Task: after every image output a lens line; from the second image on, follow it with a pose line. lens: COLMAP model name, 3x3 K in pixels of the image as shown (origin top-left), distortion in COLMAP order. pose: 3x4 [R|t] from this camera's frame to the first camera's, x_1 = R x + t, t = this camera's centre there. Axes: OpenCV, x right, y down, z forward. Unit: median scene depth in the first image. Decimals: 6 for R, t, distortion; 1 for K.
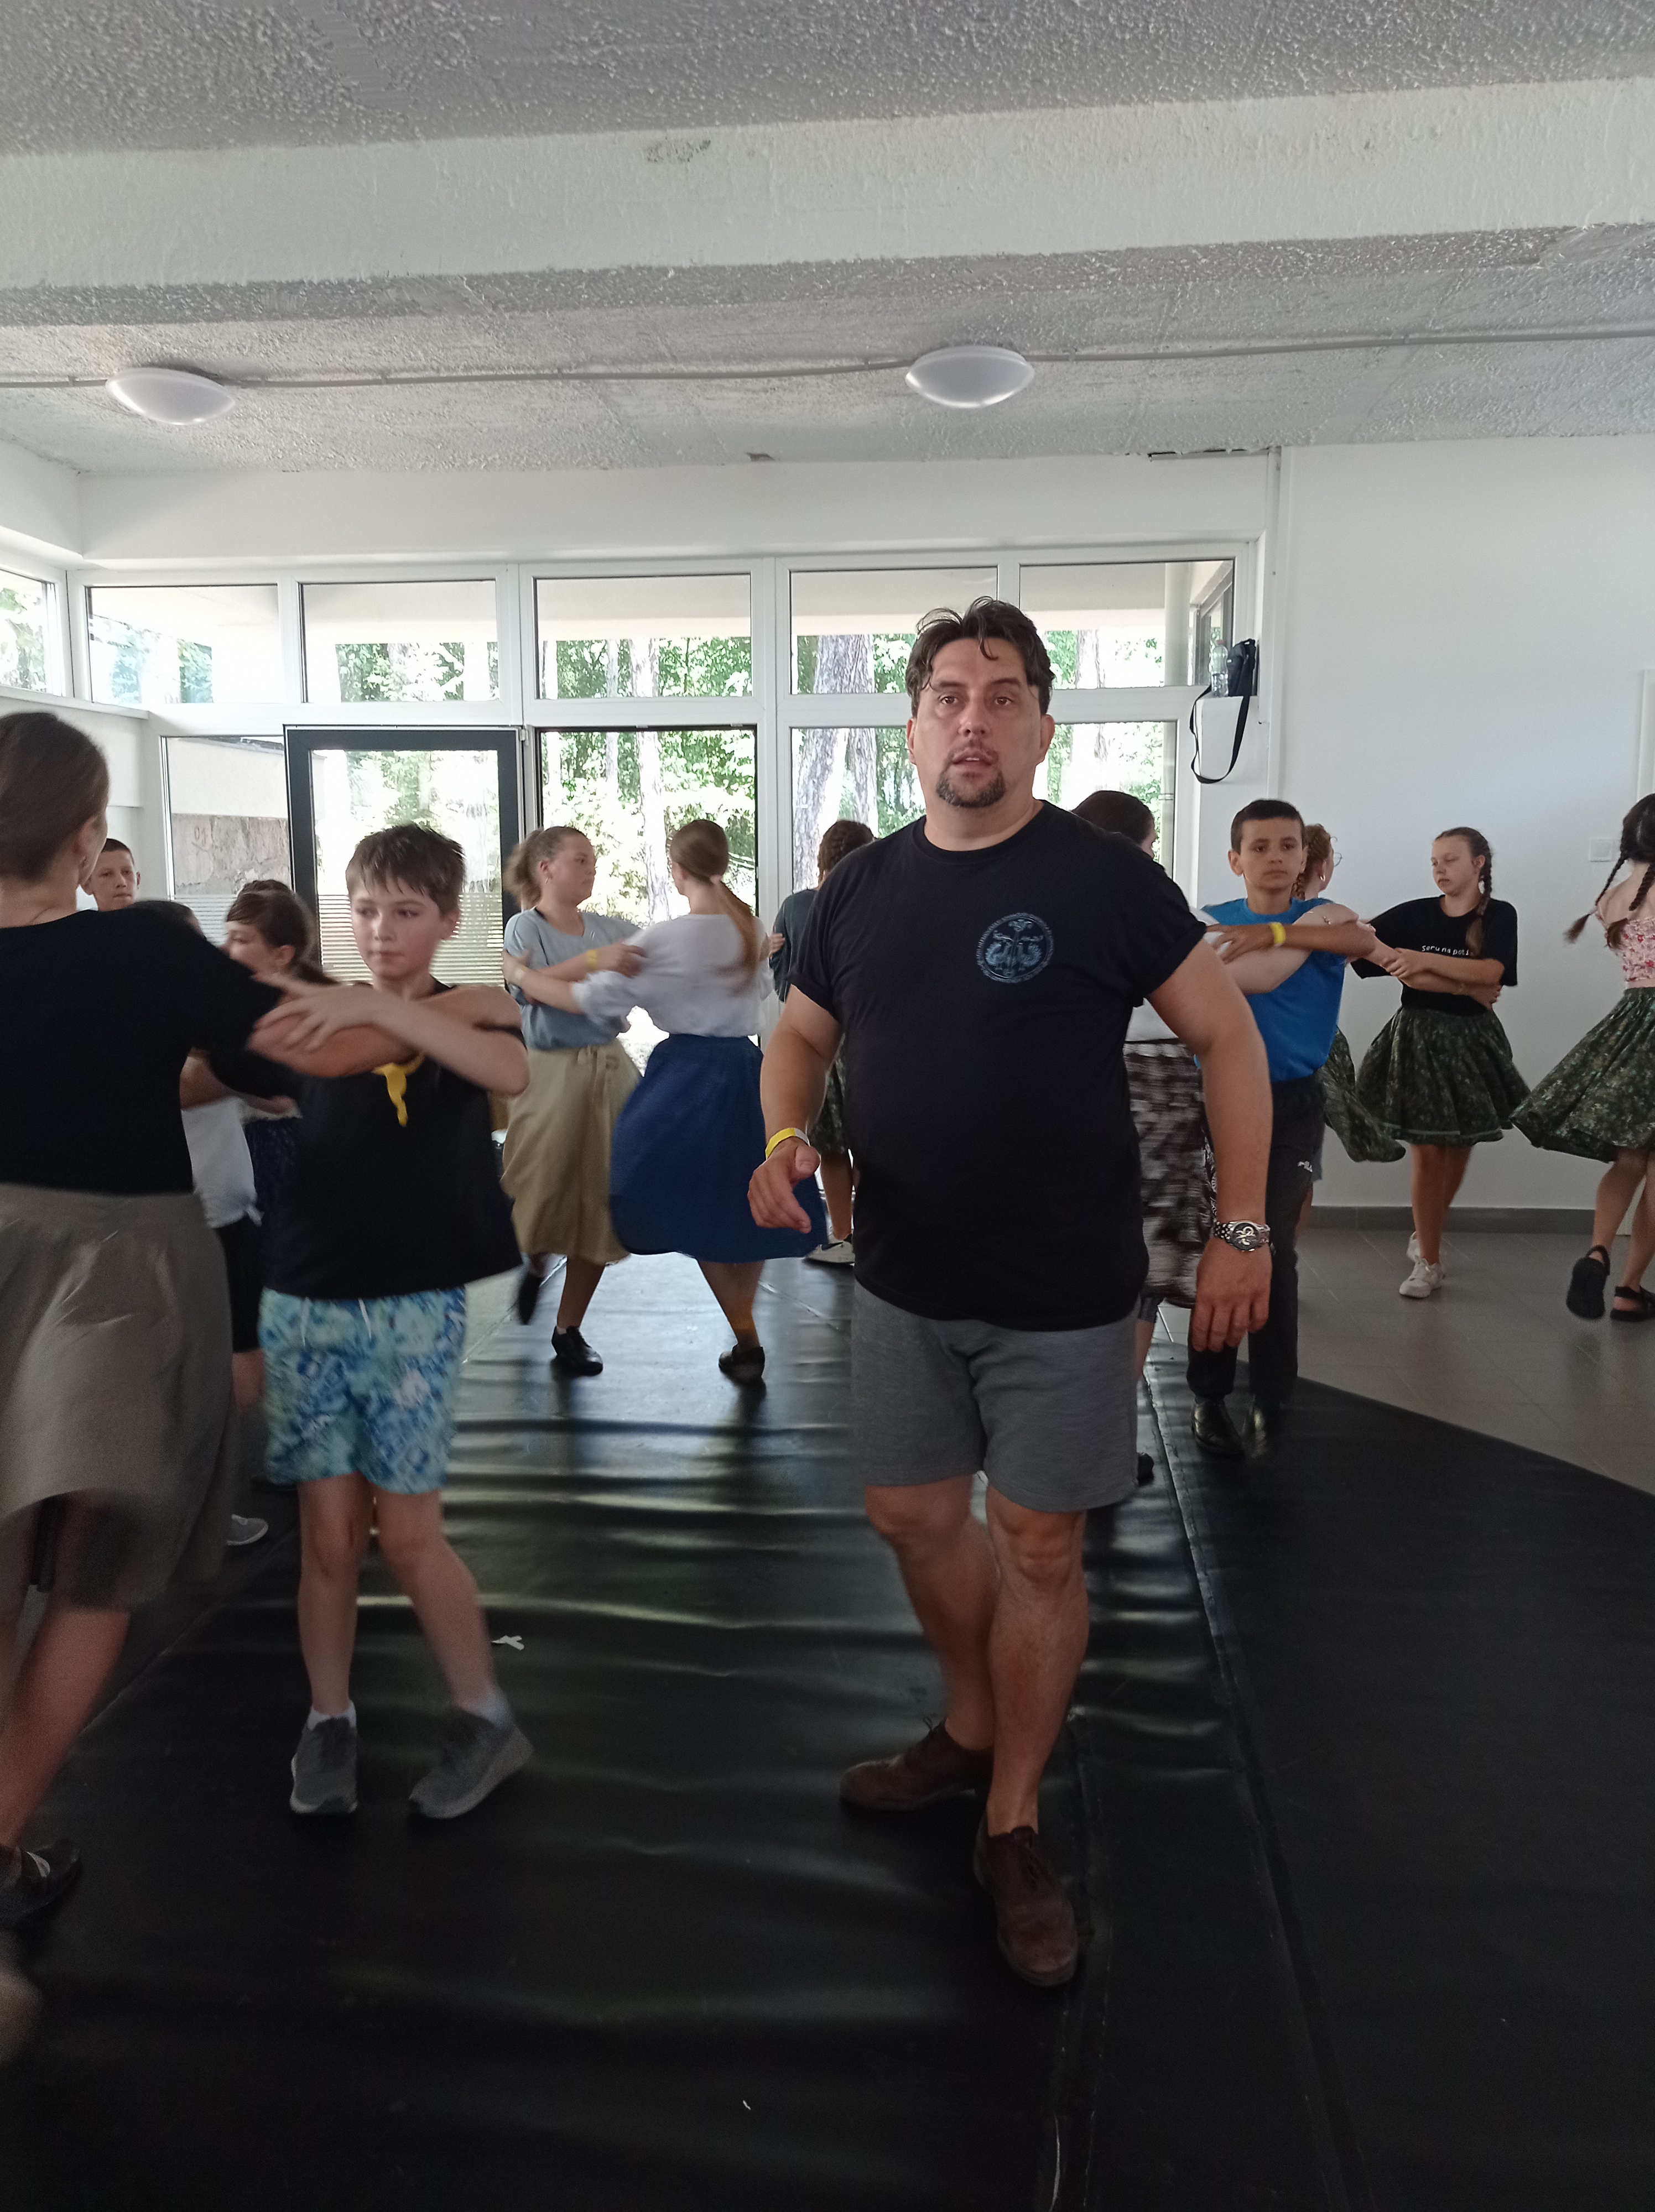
lens RADIAL K [[1664.4, 0, 894.4], [0, 1664.4, 1093.1], [0, 0, 1]] dist [0.028022, -0.016852]
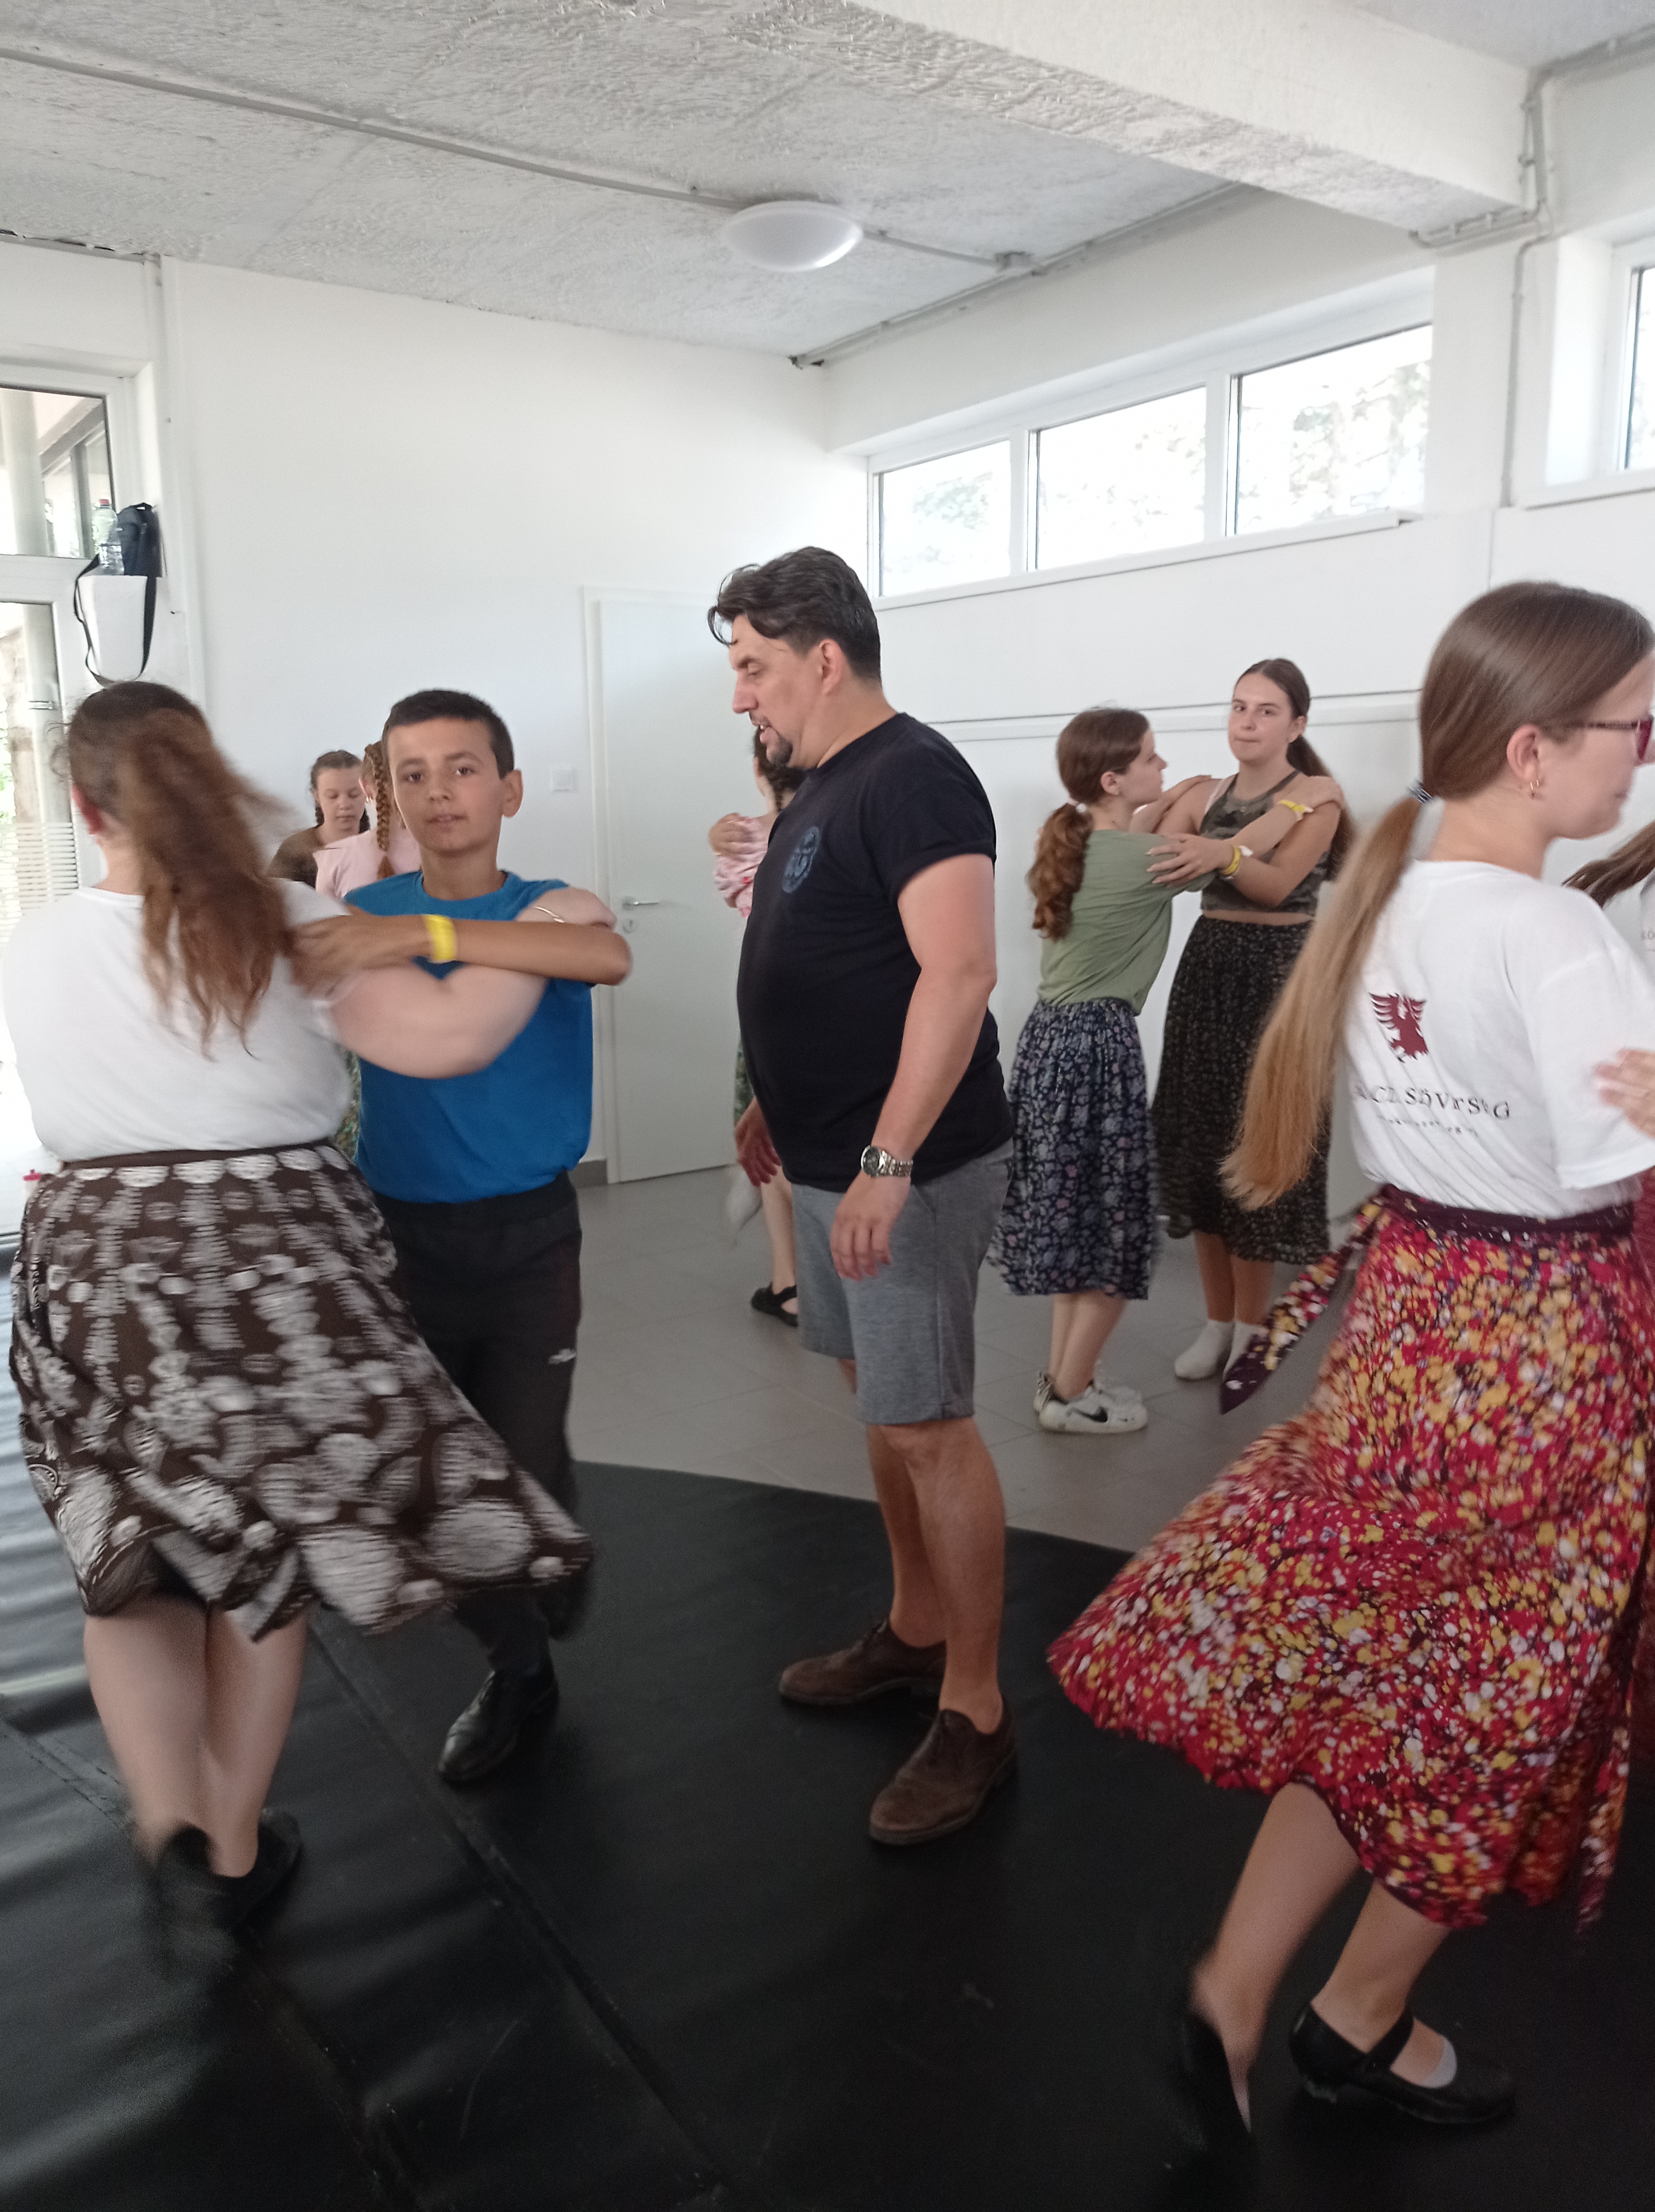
lens RADIAL K [[1664.4, 0, 894.4], [0, 1664.4, 1093.1], [0, 0, 1]] dist [0.028022, -0.016852]
pose [[0.773240, -0.116442, 0.623331, -0.039283], [0.095270, 0.993171, 0.067347, -0.016714], [-0.626916, 0.007309, 0.779052, 0.174740]]
